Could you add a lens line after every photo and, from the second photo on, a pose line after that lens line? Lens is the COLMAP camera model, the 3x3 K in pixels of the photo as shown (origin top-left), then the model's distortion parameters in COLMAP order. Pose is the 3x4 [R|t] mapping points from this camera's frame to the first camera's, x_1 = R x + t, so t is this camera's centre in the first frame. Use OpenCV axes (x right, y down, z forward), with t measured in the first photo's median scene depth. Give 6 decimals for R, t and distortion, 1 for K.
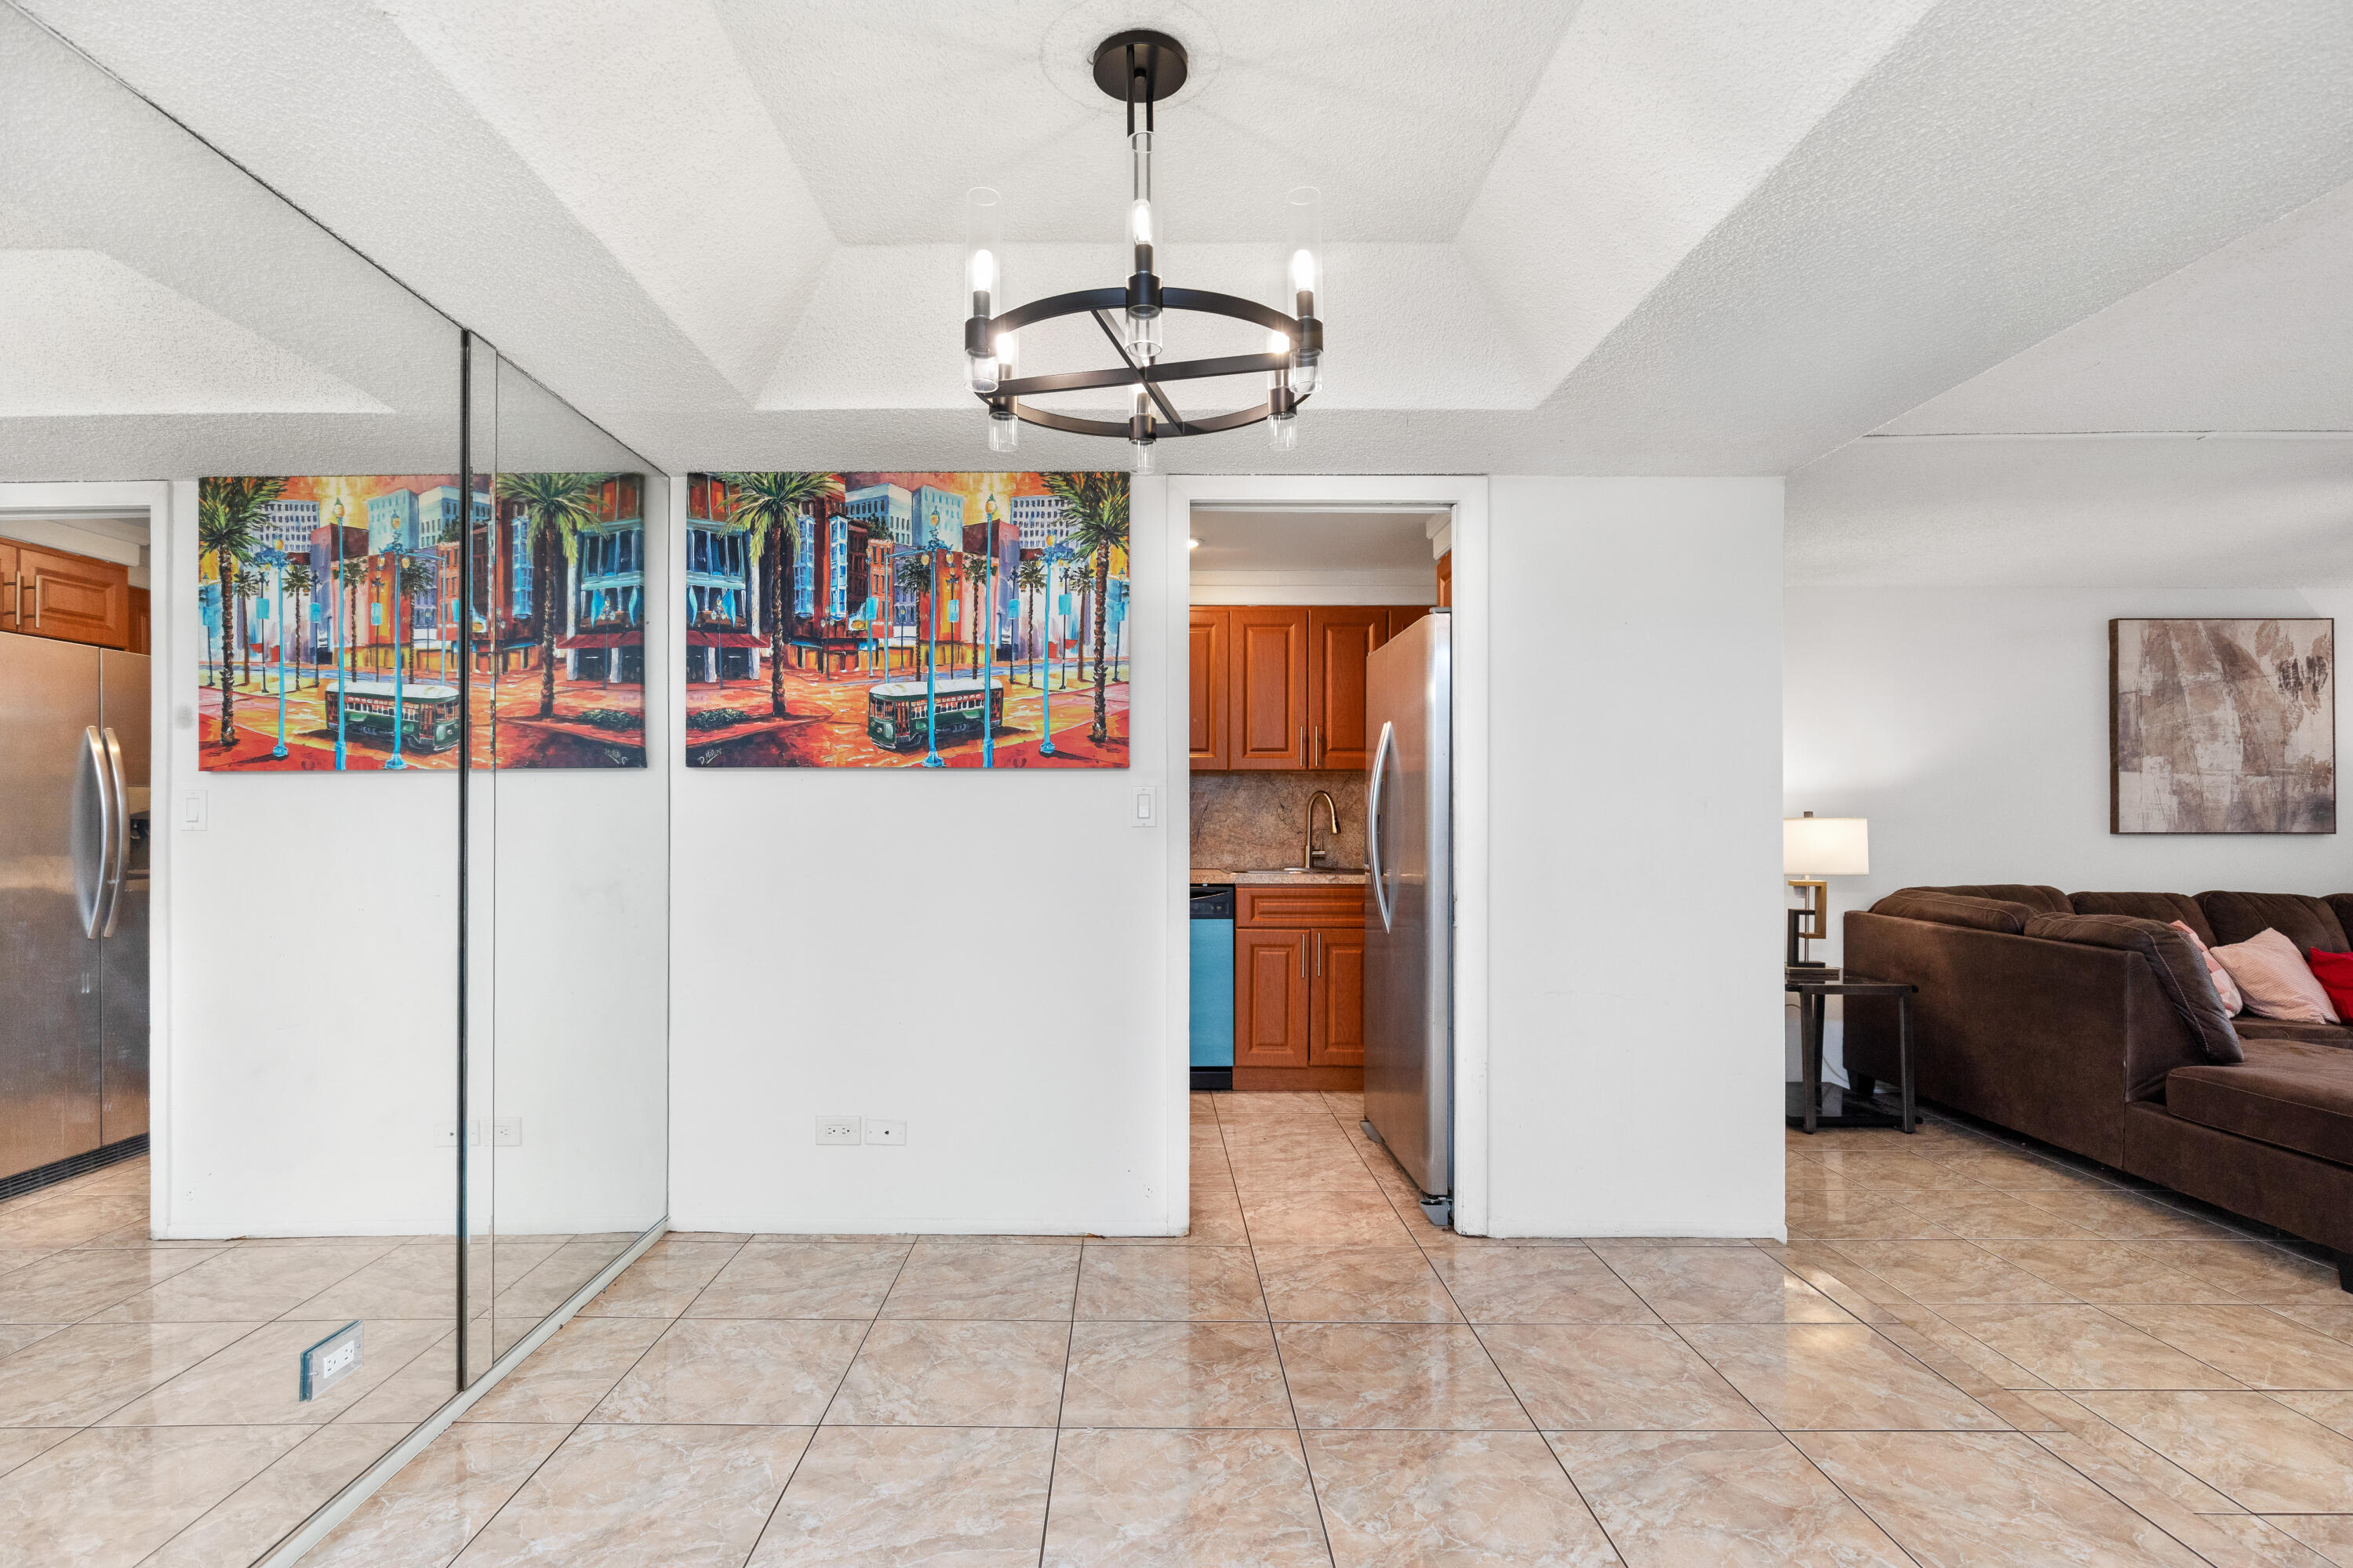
lens RADIAL K [[1130.1, 0, 1130.6], [0, 1130.1, 806.7], [0, 0, 1]] dist [0.001537, -0.000847]
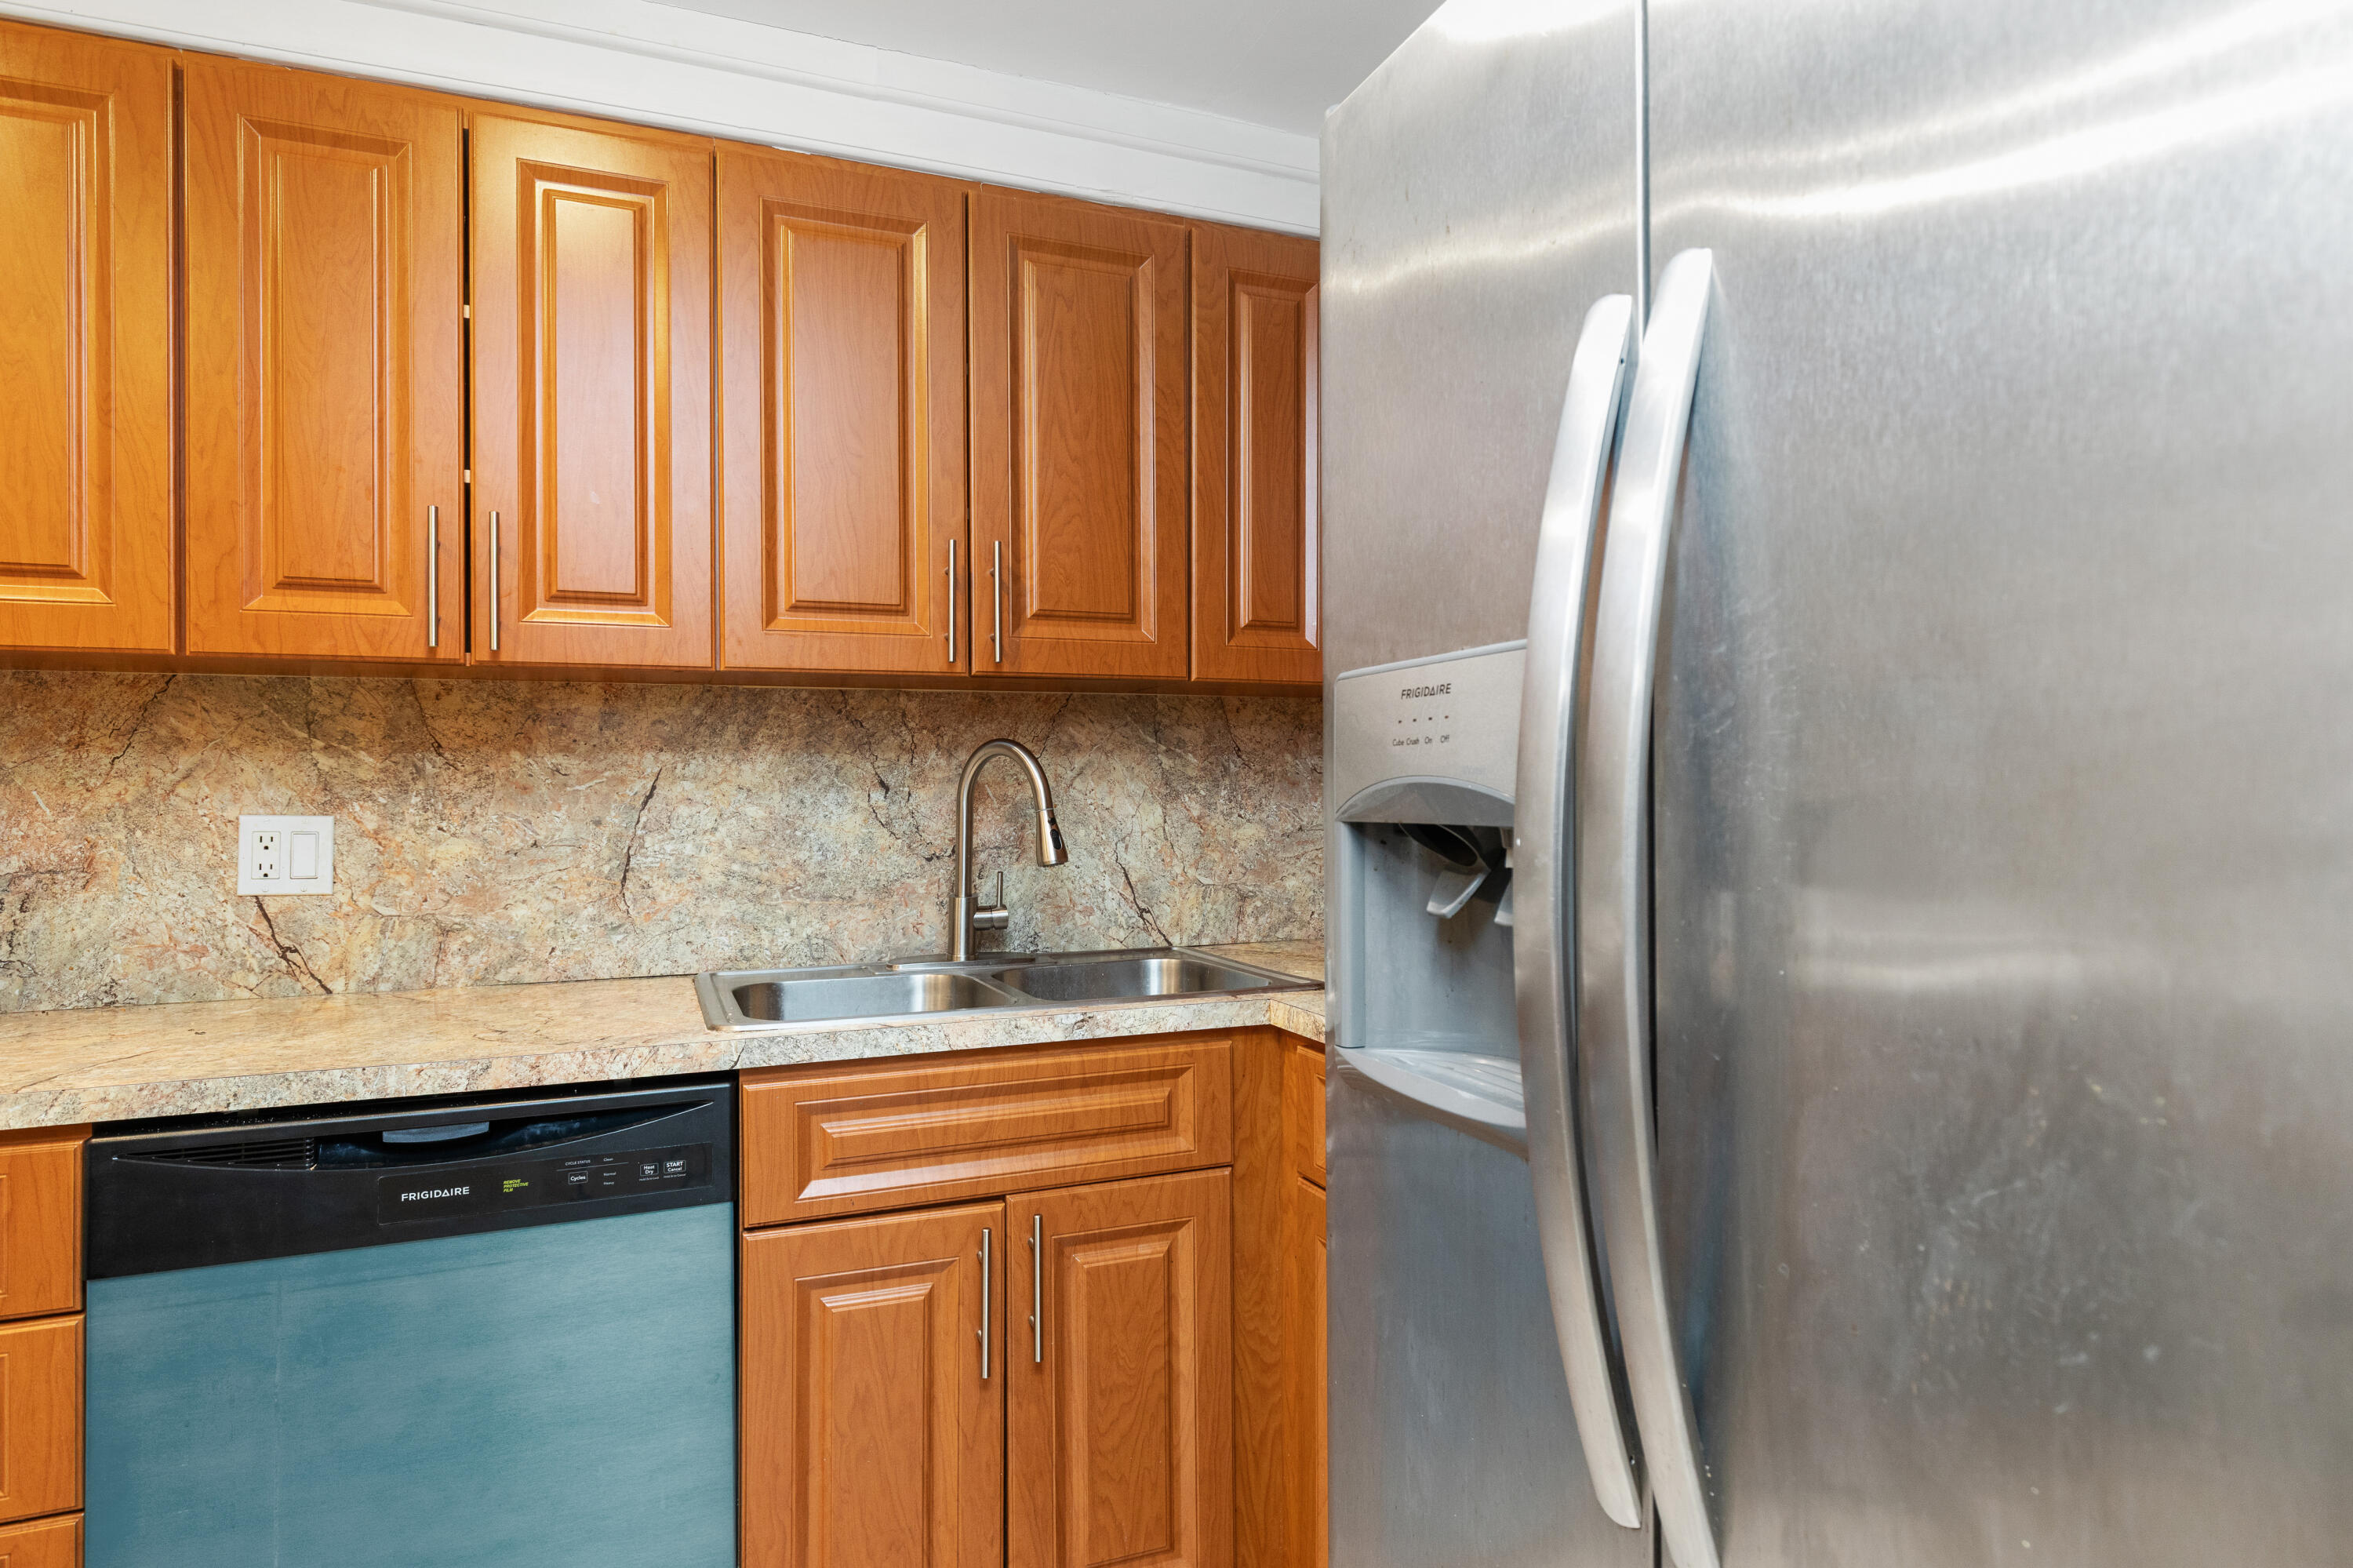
lens RADIAL K [[1304.2, 0, 1165.9], [0, 1304.2, 776.5], [0, 0, 1]] dist [0.002325, -0.000209]
pose [[0.923965, -0.006571, 0.382421, 0.084308], [0.007947, 0.999966, -0.002019, -0.001912], [-0.382395, 0.004905, 0.923986, 0.827140]]
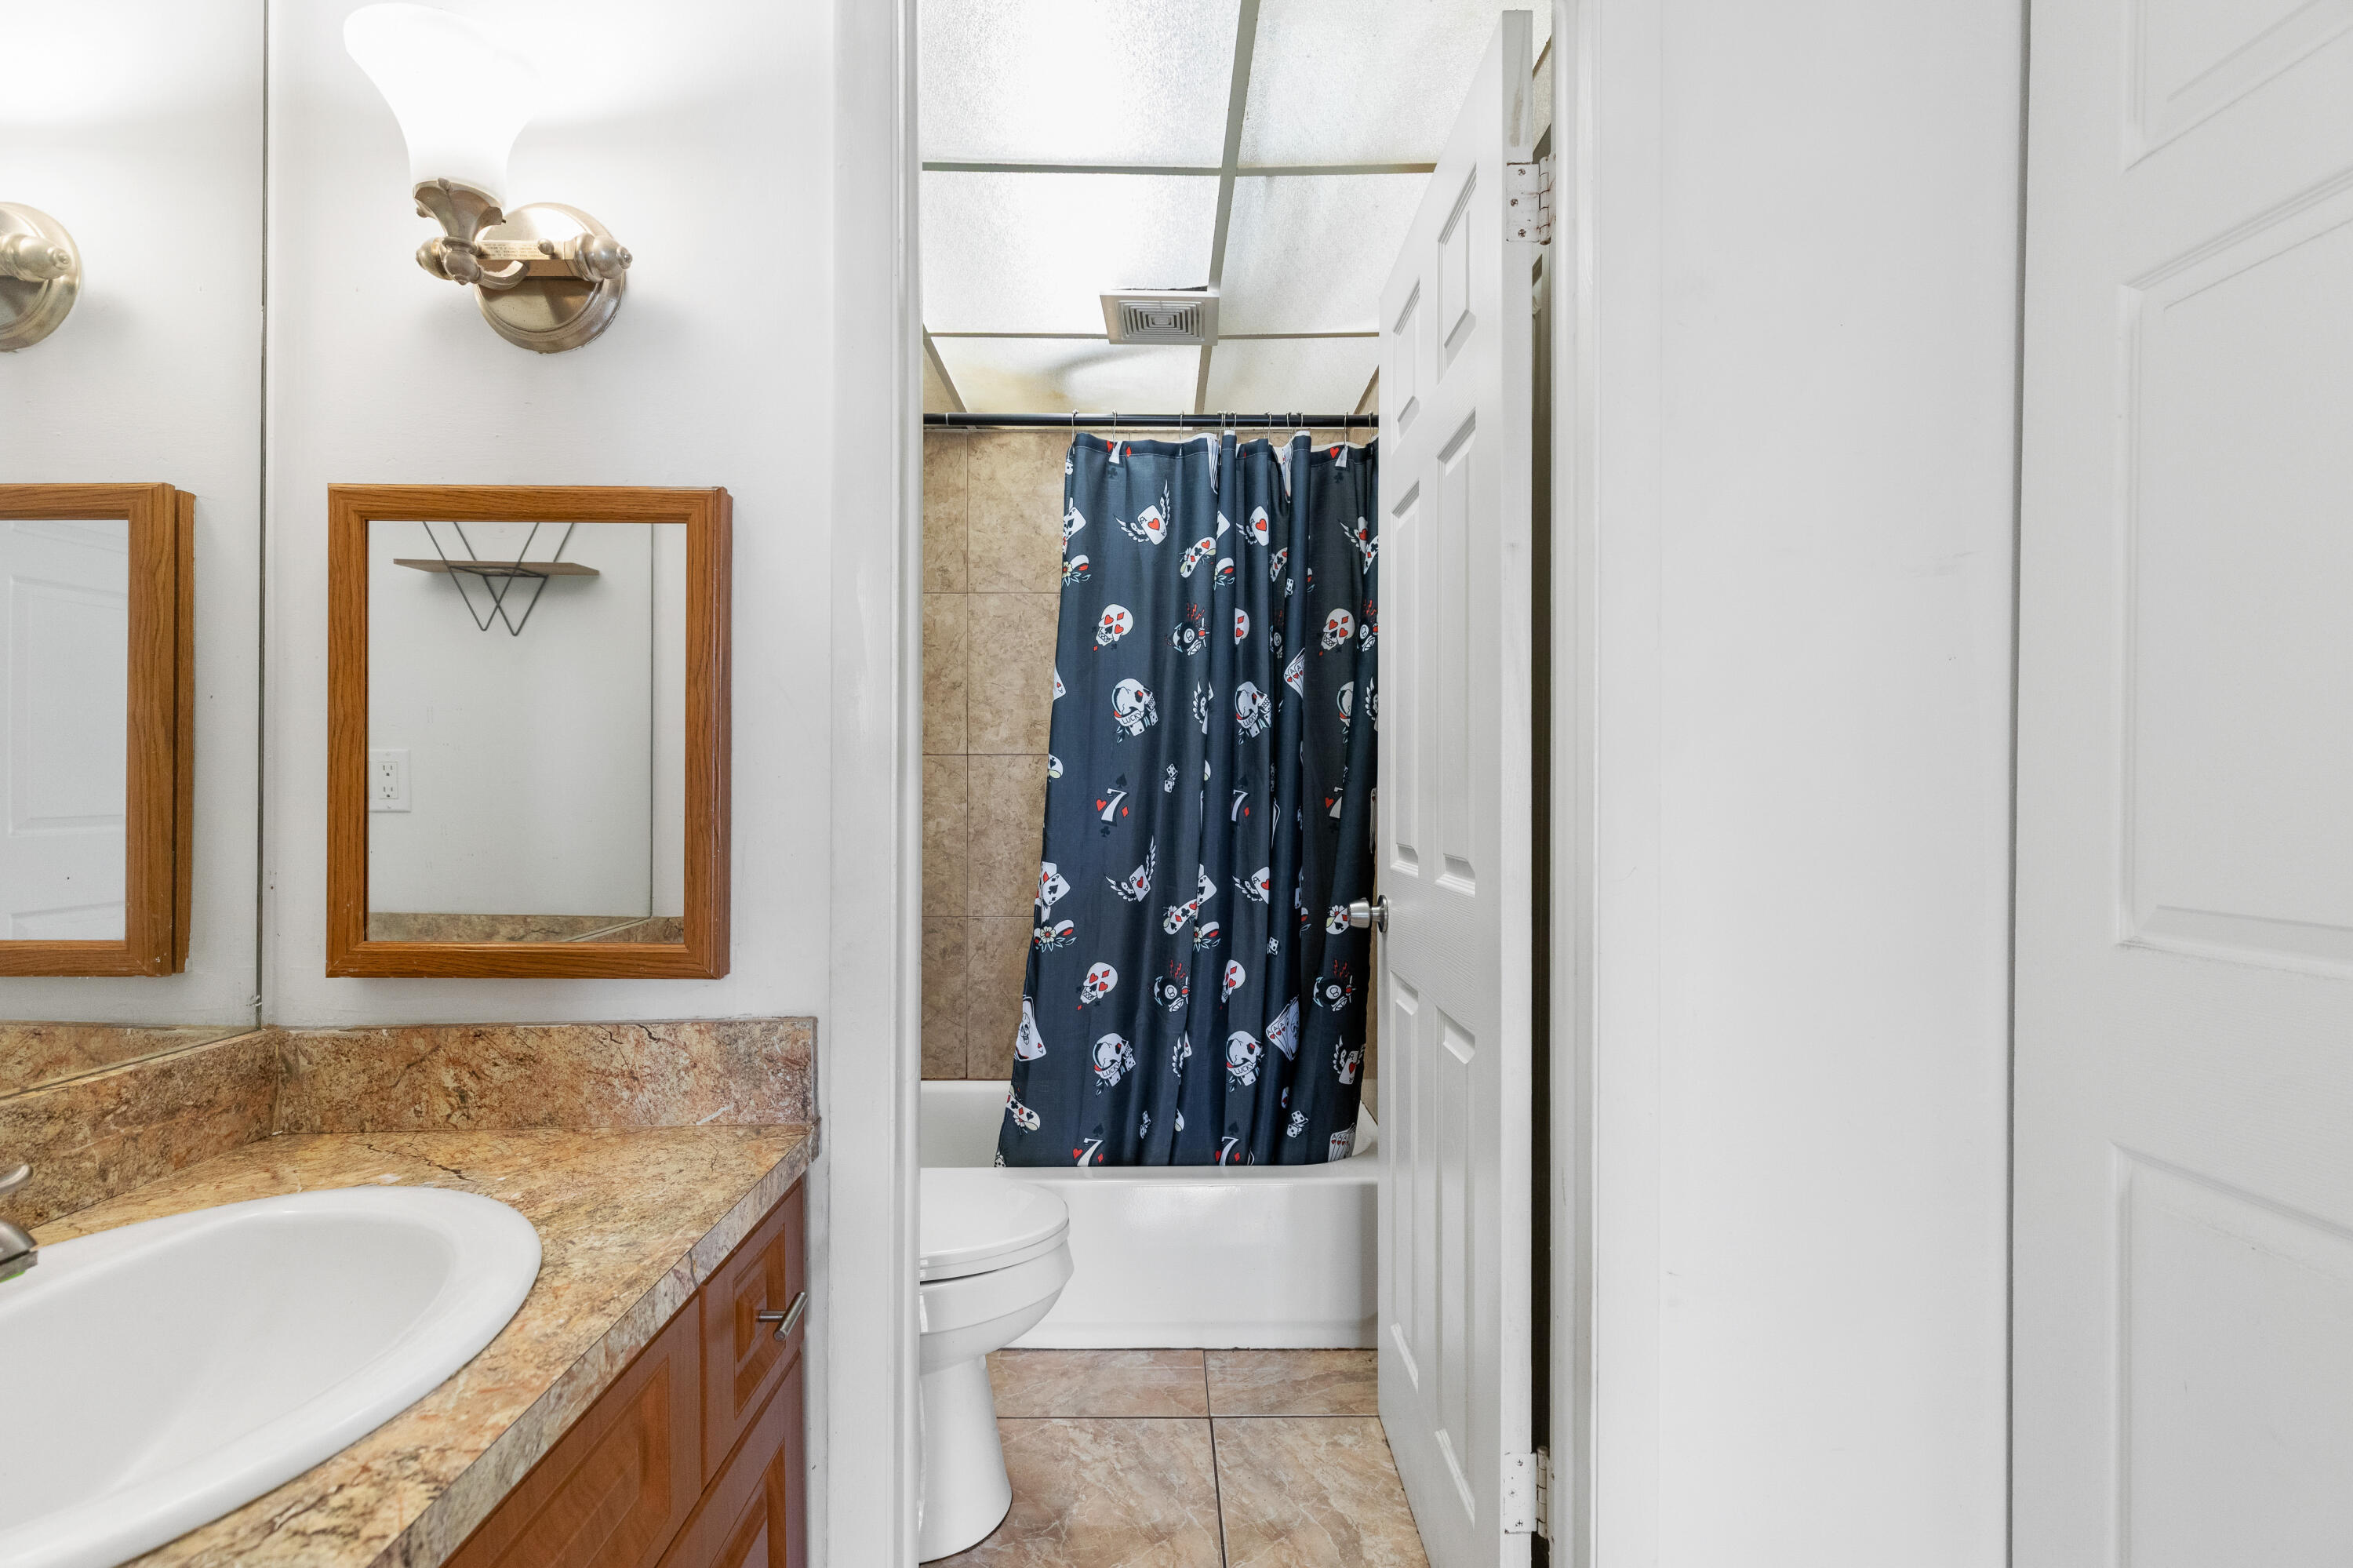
lens RADIAL K [[1069.6, 0, 1161.1], [0, 1069.6, 783.8], [0, 0, 1]] dist [0.009051, -0.002766]
pose [[-0.019233, 0.000722, 0.999815, -0.092736], [-0.010931, 0.999940, -0.000932, -0.031613], [-0.999755, -0.010947, -0.019224, 1.172560]]
